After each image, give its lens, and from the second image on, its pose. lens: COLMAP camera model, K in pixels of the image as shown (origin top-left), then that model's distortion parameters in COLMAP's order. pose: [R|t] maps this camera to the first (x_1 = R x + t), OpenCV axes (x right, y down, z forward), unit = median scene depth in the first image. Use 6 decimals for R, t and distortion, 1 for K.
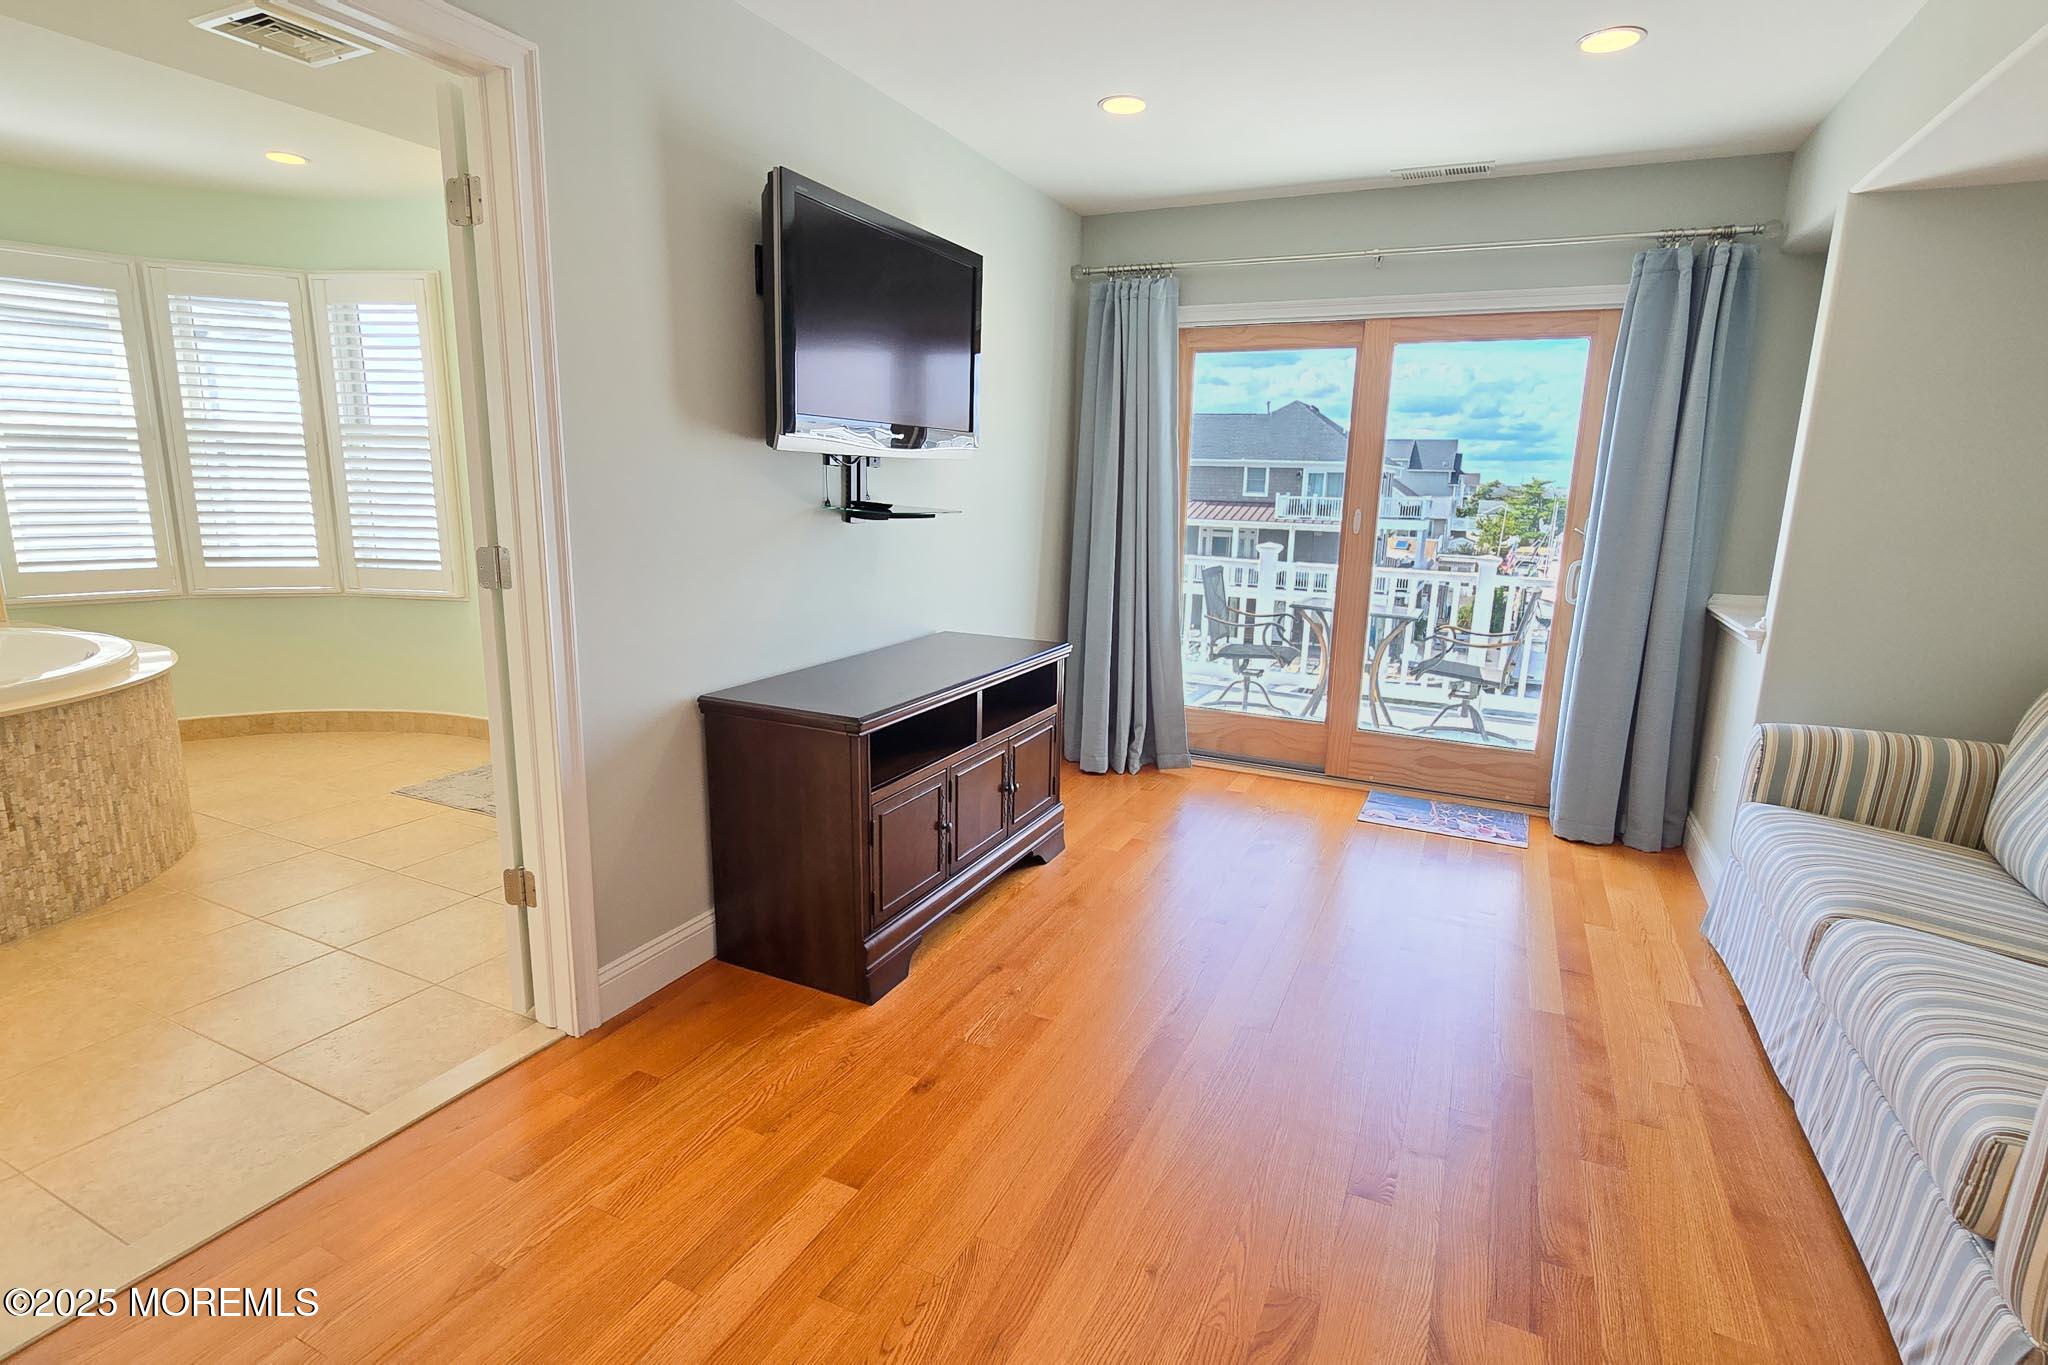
lens RADIAL K [[1017.2, 0, 1047.6], [0, 1017.2, 684.4], [0, 0, 1]] dist [0.000383, -0.000794]
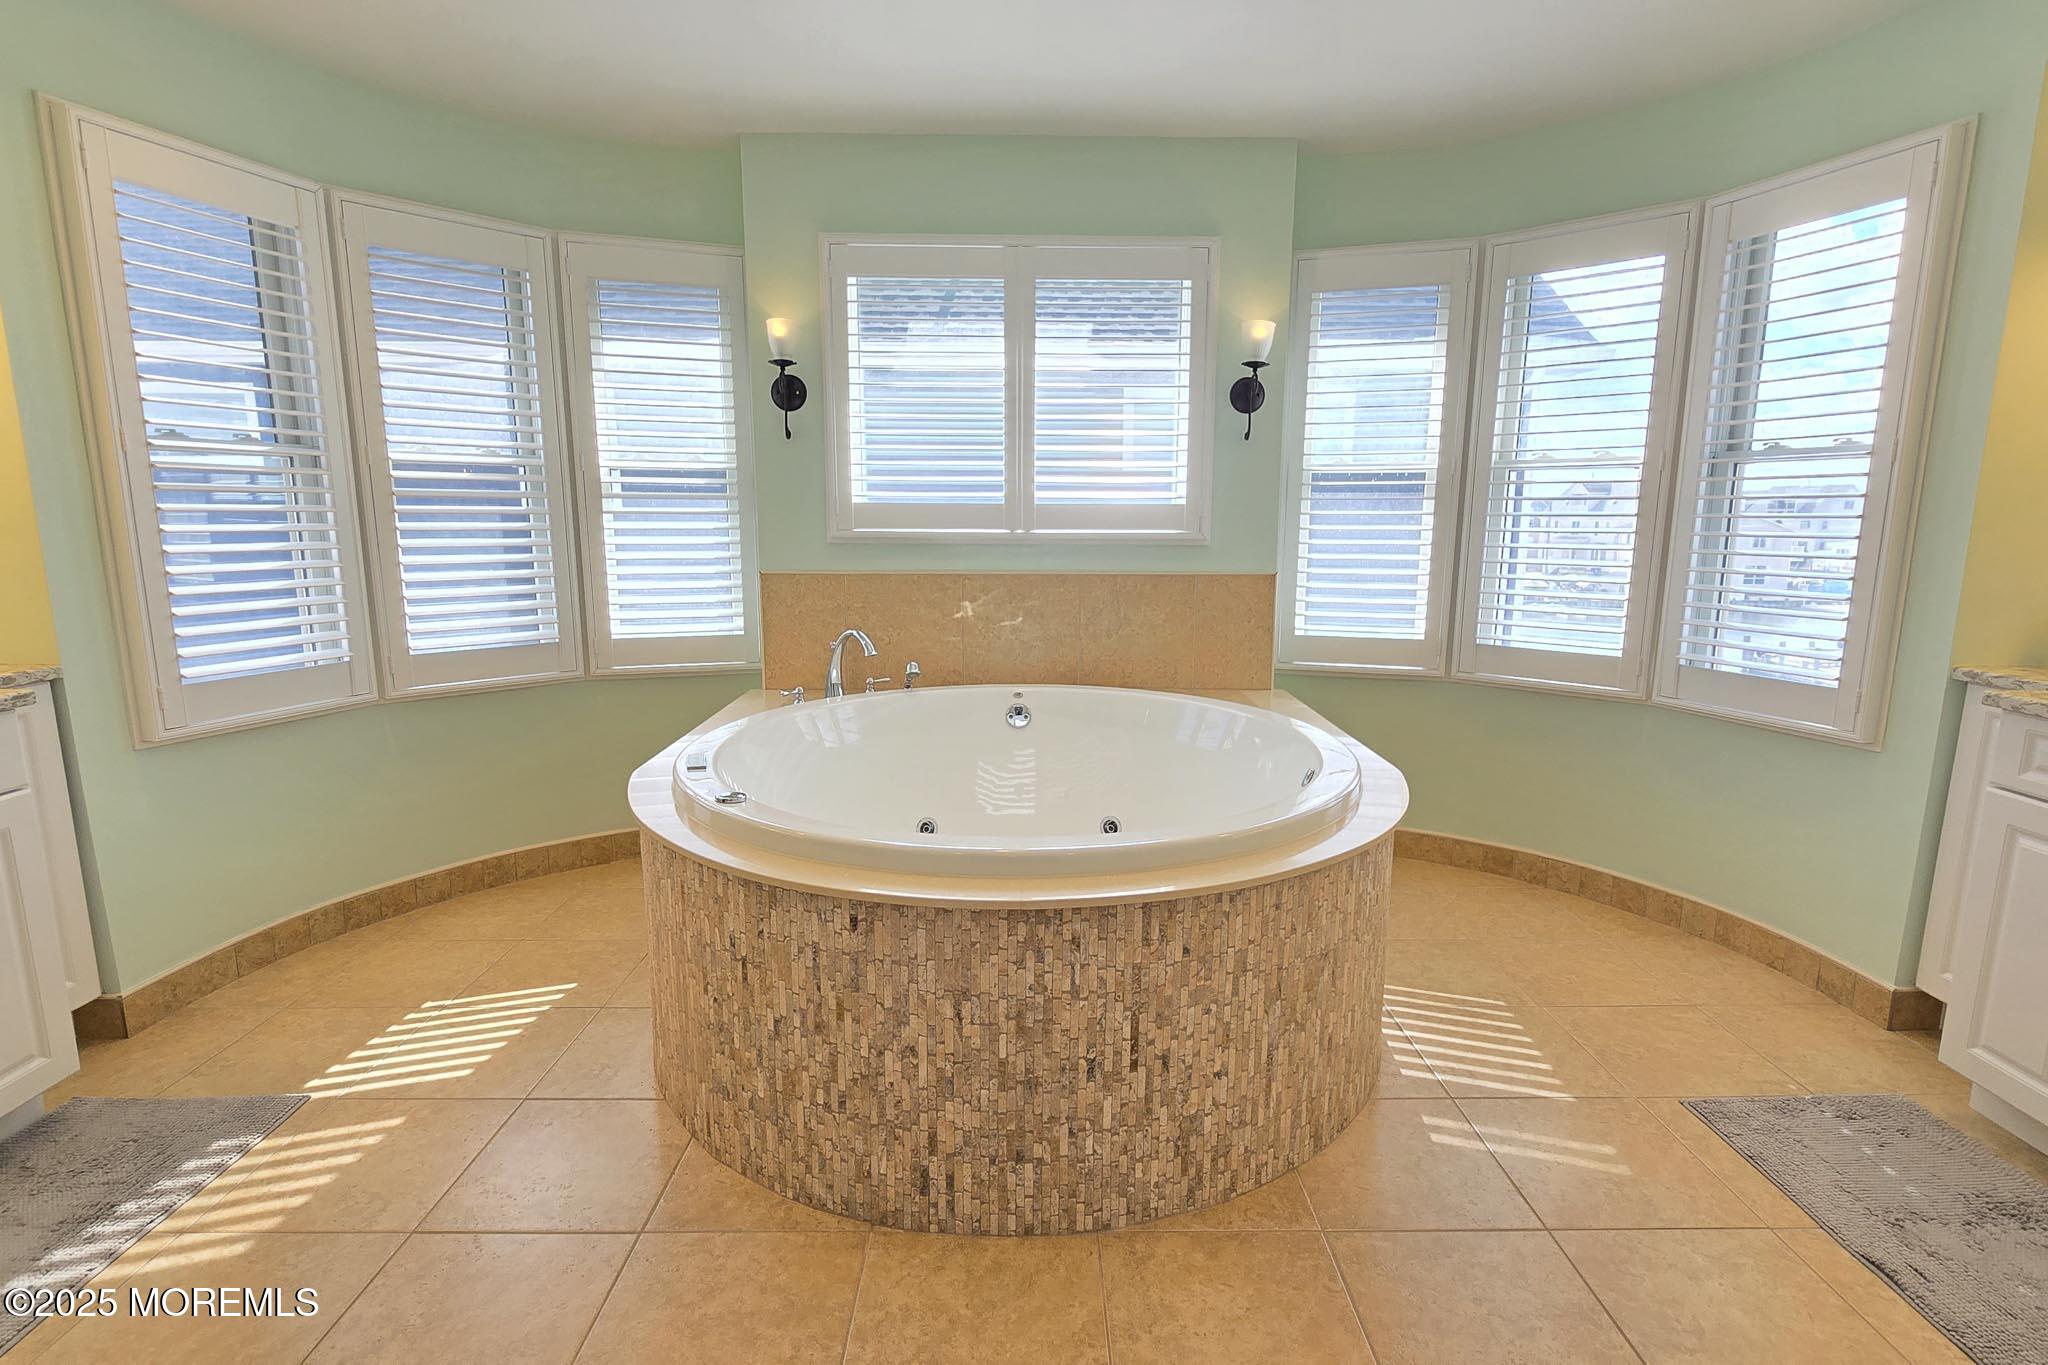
lens RADIAL K [[982.0, 0, 1024.7], [0, 982.0, 675.2], [0, 0, 1]] dist [-0.003339, -0.001703]
pose [[0.430443, 0.123225, -0.894167, -0.494206], [-0.173626, 0.983441, 0.051946, -0.114634], [0.885761, 0.132890, 0.444711, 0.594079]]
